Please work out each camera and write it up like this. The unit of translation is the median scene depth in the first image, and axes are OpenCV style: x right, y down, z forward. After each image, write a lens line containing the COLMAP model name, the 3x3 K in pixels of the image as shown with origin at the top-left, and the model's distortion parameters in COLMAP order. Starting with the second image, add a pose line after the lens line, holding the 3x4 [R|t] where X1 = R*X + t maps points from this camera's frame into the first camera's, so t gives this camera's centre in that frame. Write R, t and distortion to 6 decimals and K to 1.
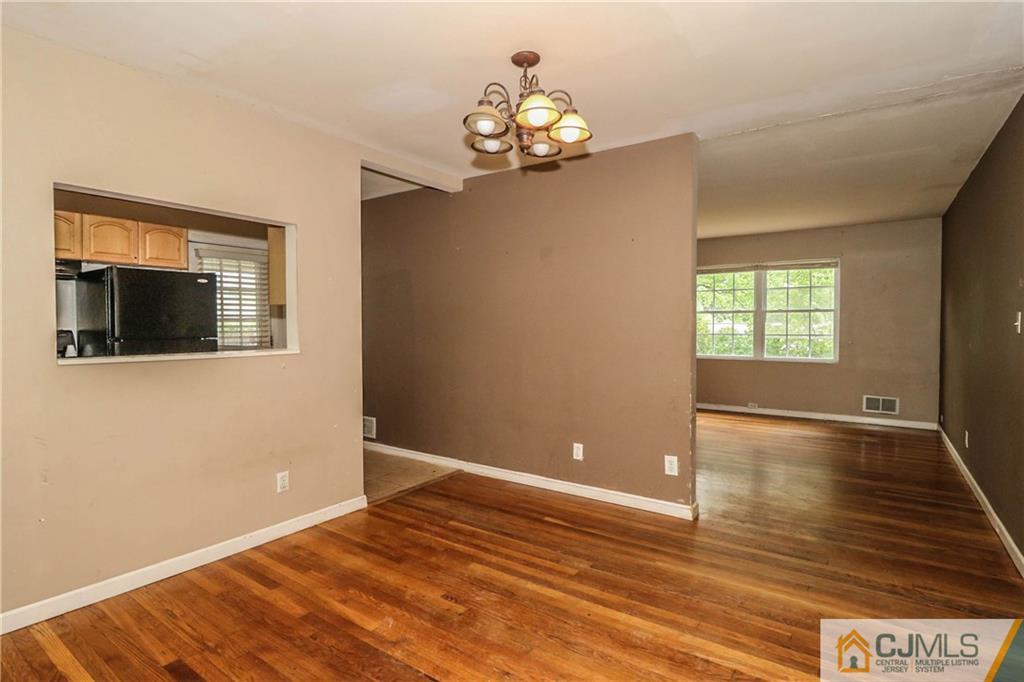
lens RADIAL K [[494.5, 0, 515.7], [0, 494.5, 335.7], [0, 0, 1]] dist [-0.009255, -0.004991]
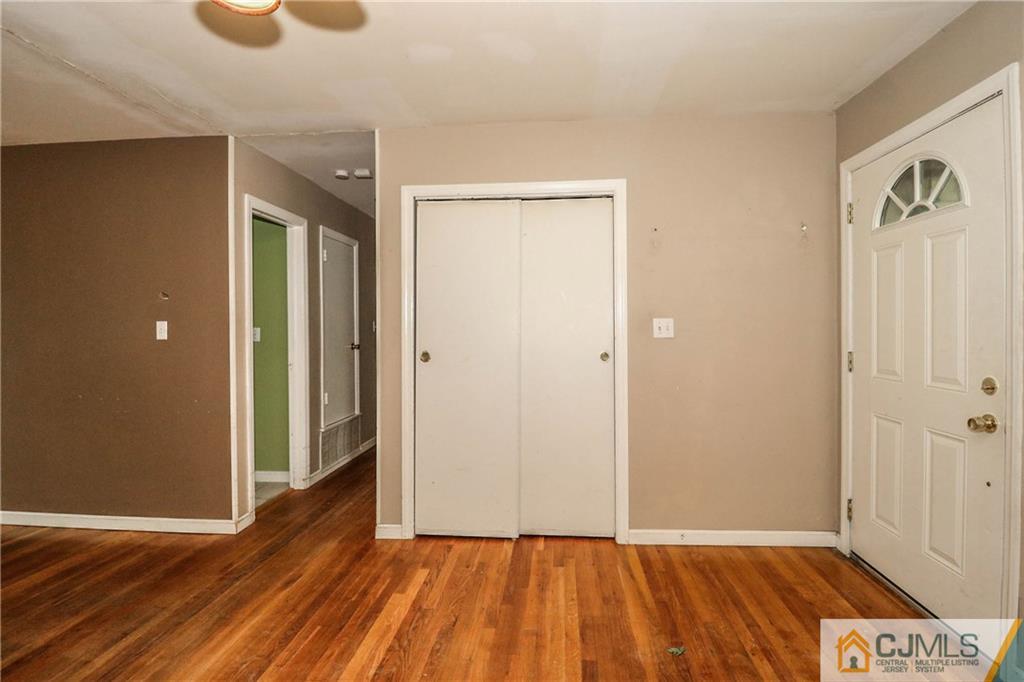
lens RADIAL K [[494.5, 0, 535.8], [0, 494.5, 332.6], [0, 0, 1]] dist [-0.009255, -0.004991]
pose [[-0.520939, 0.004466, 0.853582, -0.597504], [0.027131, 0.999568, 0.011328, -0.017220], [-0.853162, 0.029060, -0.520835, 1.169081]]
